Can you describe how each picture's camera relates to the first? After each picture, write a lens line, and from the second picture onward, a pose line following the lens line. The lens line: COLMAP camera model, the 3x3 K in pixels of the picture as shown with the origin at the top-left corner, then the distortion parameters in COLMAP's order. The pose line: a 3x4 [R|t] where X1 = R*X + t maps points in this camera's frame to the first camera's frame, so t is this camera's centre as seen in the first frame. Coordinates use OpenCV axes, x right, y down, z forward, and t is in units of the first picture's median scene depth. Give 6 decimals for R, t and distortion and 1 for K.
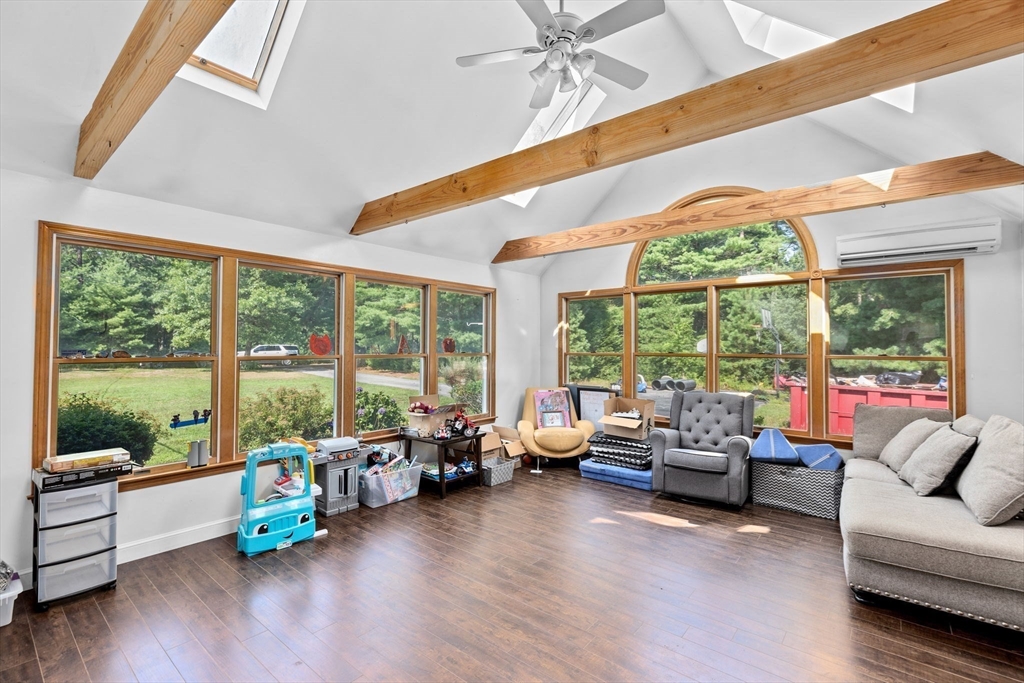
lens RADIAL K [[462.0, 0, 511.3], [0, 462.0, 333.9], [0, 0, 1]] dist [-0.007879, 0.003624]
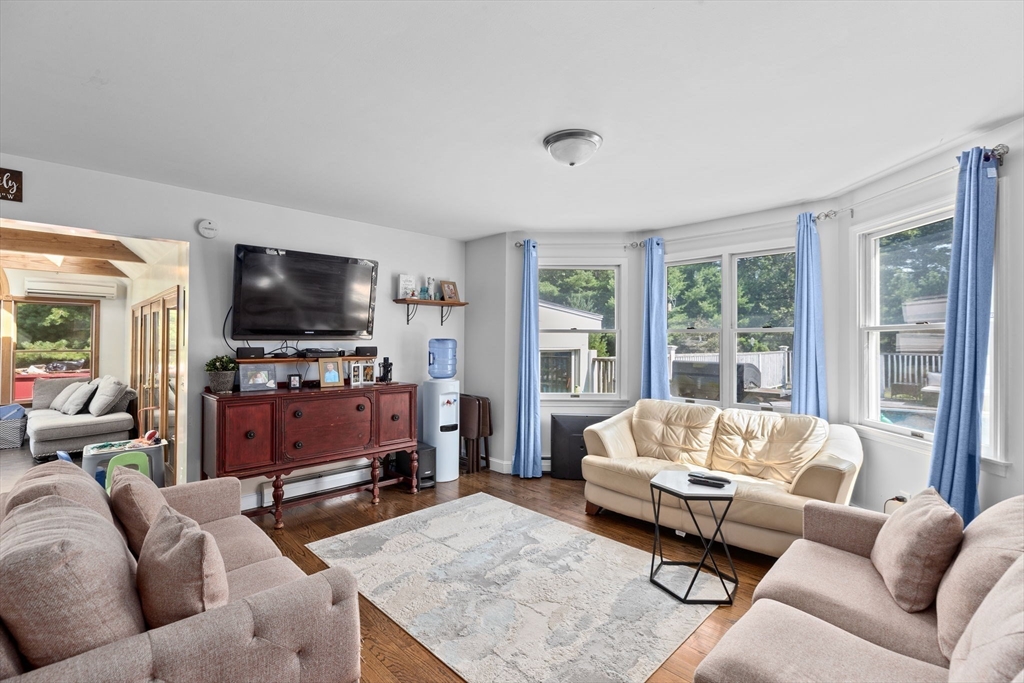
lens RADIAL K [[462.0, 0, 511.4], [0, 462.0, 338.3], [0, 0, 1]] dist [-0.007879, 0.003624]
pose [[0.106161, 0.002393, 0.994346, -0.649783], [-0.033360, 0.999443, 0.001157, -0.049749], [-0.993789, -0.033294, 0.106182, -0.794626]]
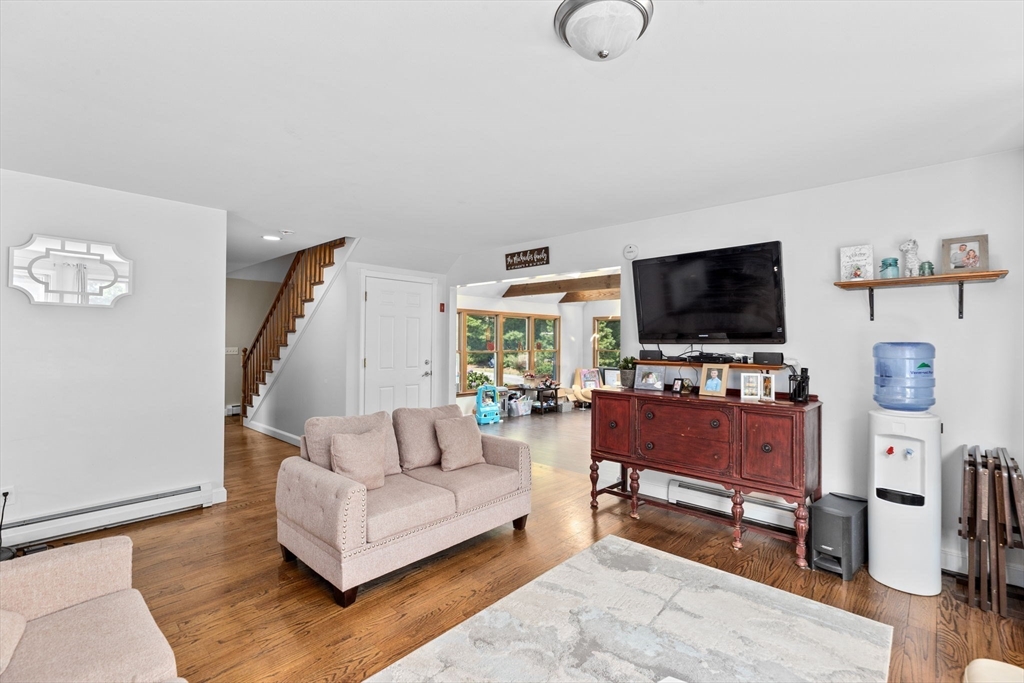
lens RADIAL K [[462.0, 0, 509.6], [0, 462.0, 336.7], [0, 0, 1]] dist [-0.007879, 0.003624]
pose [[0.998117, 0.002778, -0.061270, -0.155694], [-0.001664, 0.999832, 0.018228, -0.059186], [0.061310, -0.018091, 0.997955, -1.136223]]
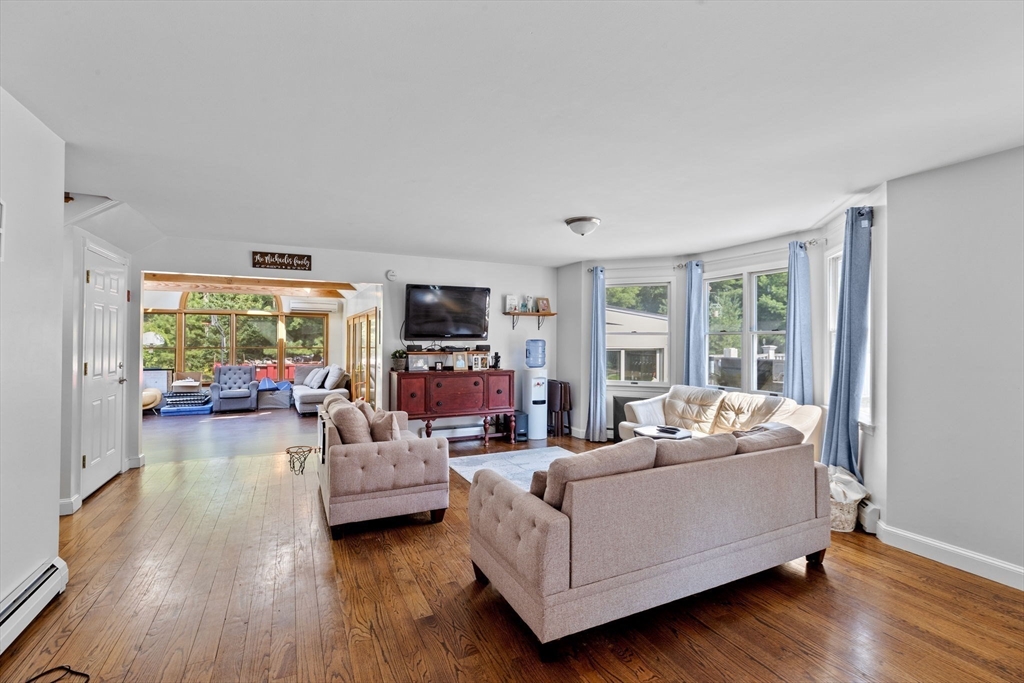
lens RADIAL K [[462.0, 0, 510.3], [0, 462.0, 338.3], [0, 0, 1]] dist [-0.007879, 0.003624]
pose [[0.421453, 0.002415, 0.906847, -0.974439], [-0.029560, 0.999502, 0.011076, -0.059392], [-0.906368, -0.031475, 0.421315, -1.055485]]
